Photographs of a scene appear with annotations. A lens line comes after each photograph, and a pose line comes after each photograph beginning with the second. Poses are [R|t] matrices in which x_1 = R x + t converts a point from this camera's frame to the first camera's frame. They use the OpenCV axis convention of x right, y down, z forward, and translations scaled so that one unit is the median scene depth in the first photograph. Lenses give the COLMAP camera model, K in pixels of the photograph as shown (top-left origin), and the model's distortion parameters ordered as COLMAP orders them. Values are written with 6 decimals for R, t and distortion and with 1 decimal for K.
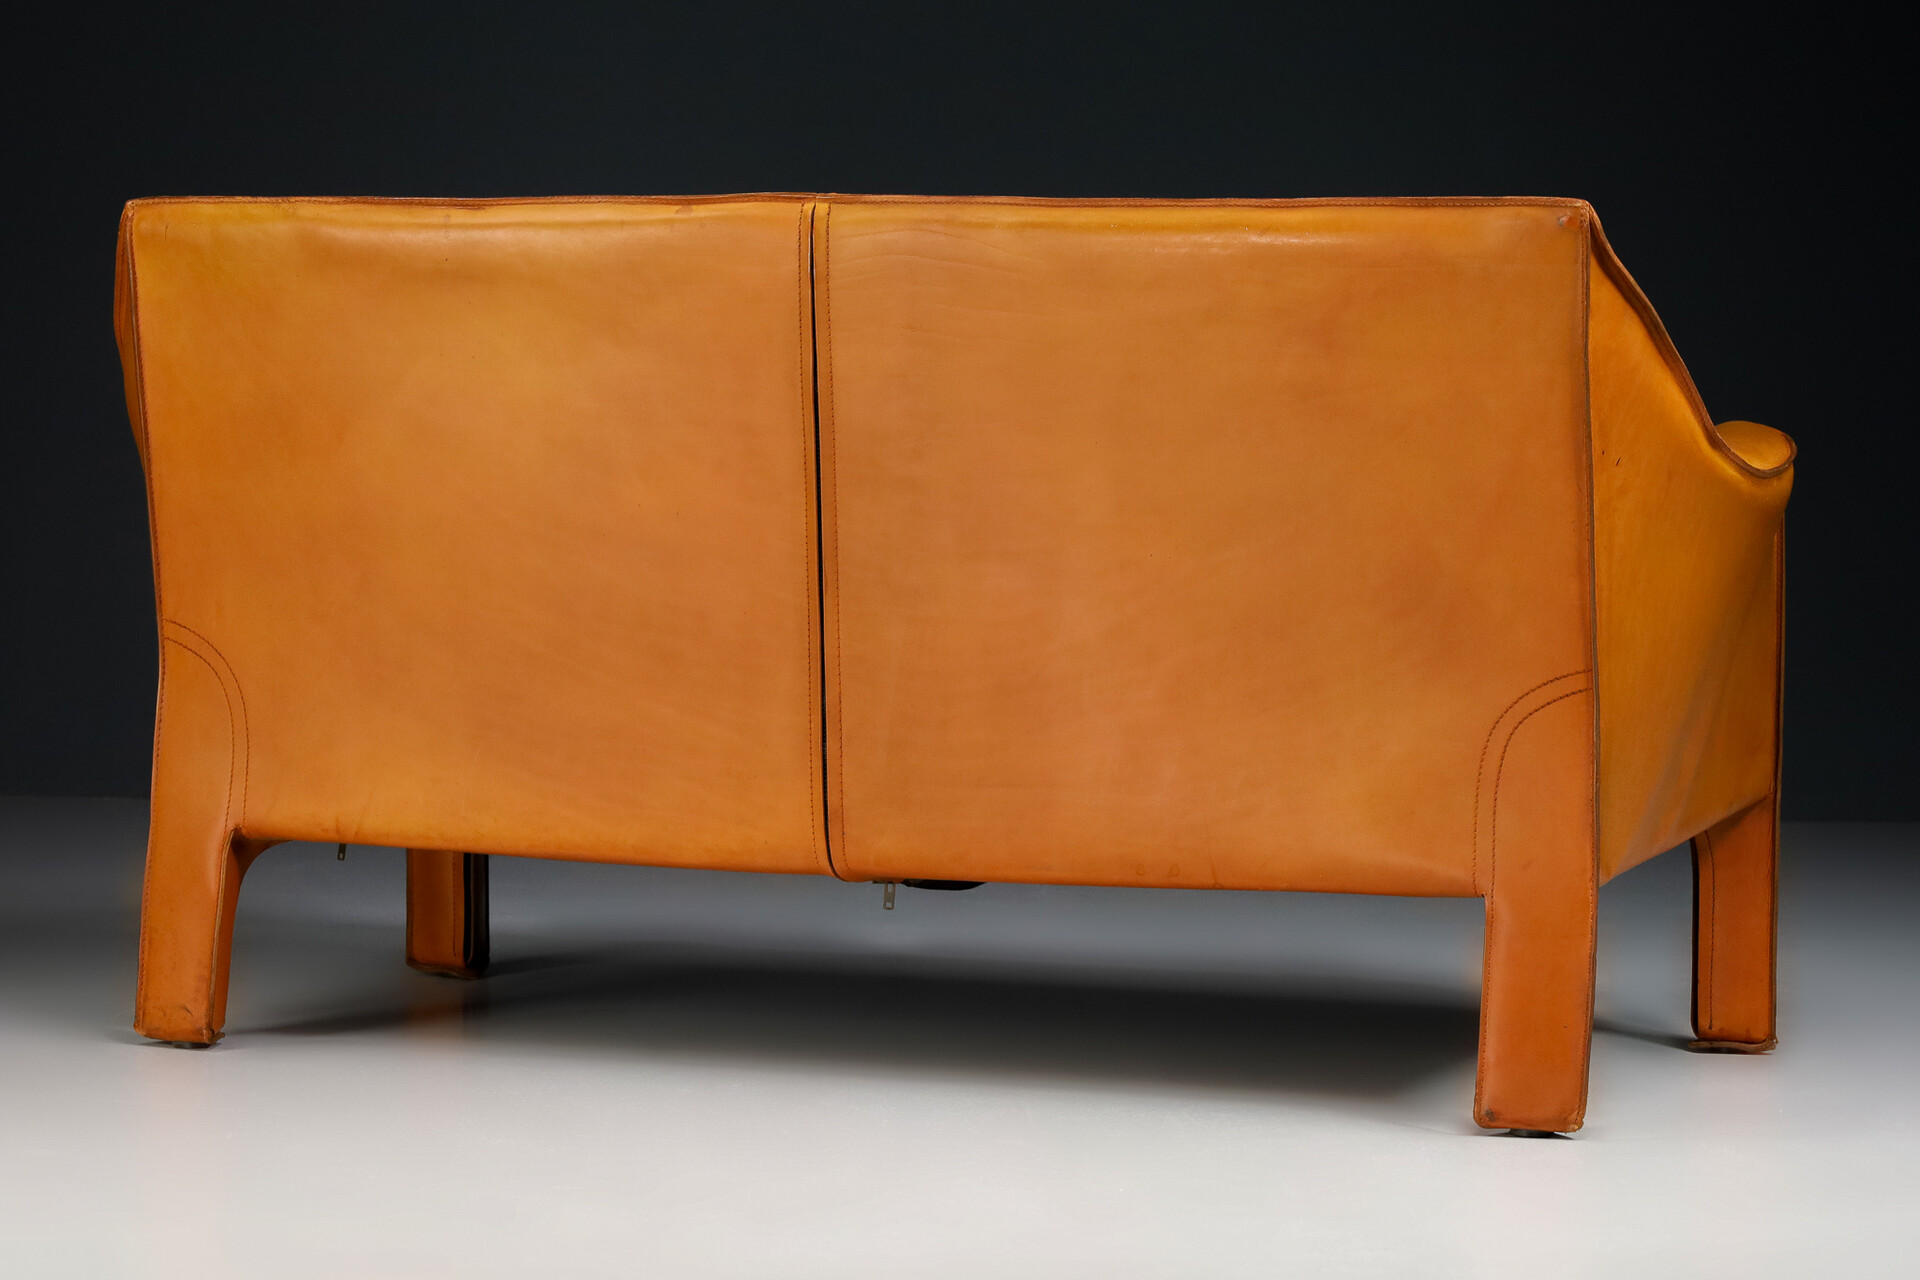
lens RADIAL K [[4396.2, 0, 960.0], [0, 4396.2, 640.0], [0, 0, 1]] dist [0.119051, -3.719334]
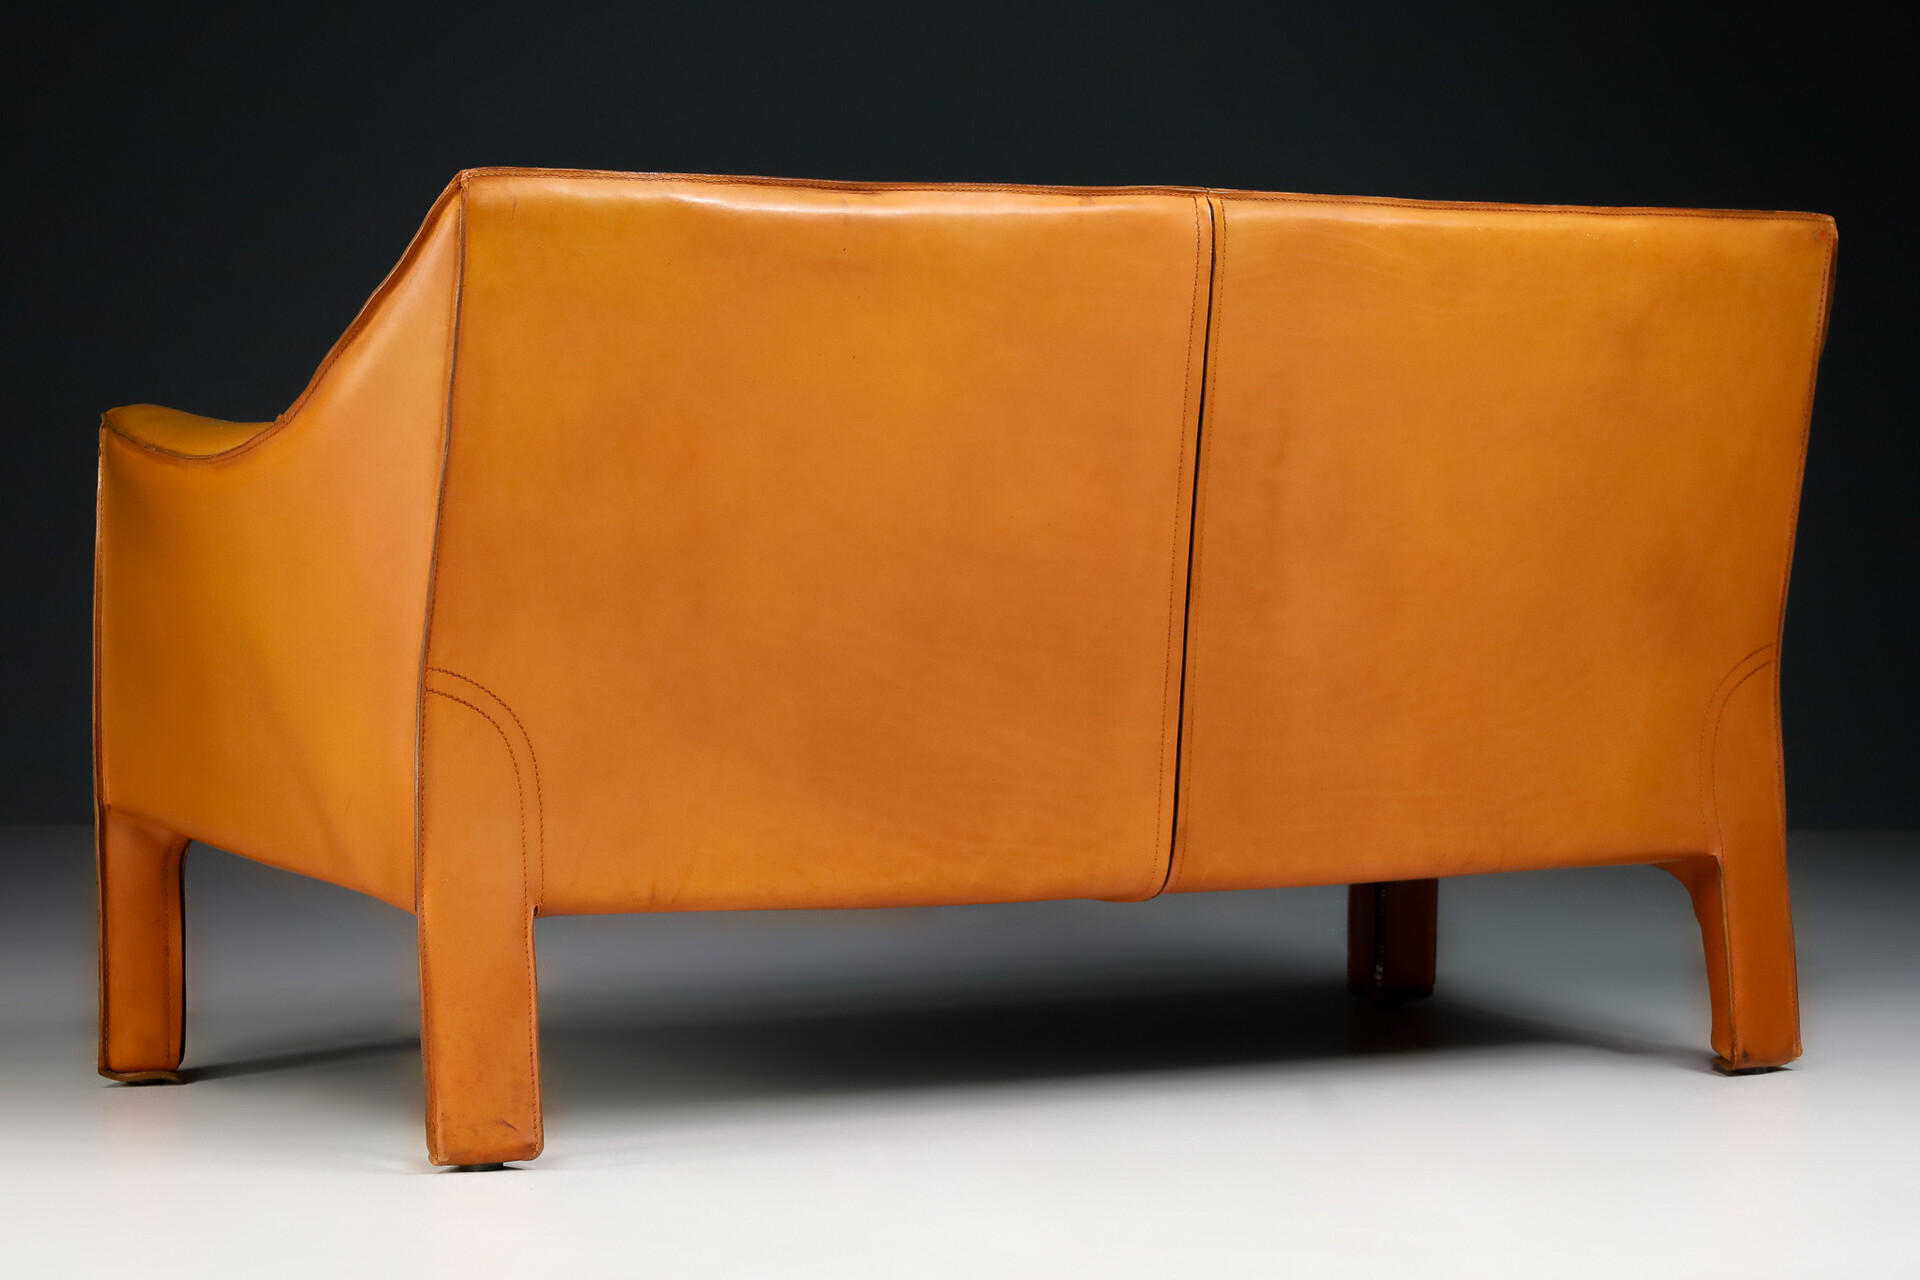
lens RADIAL K [[4396.2, 0, 960.0], [0, 4396.2, 640.0], [0, 0, 1]] dist [0.119051, -3.719334]
pose [[0.715684, -0.043864, 0.697046, -0.736566], [0.044725, 0.998856, 0.016935, -0.020951], [-0.696991, 0.019055, 0.716827, 0.342631]]
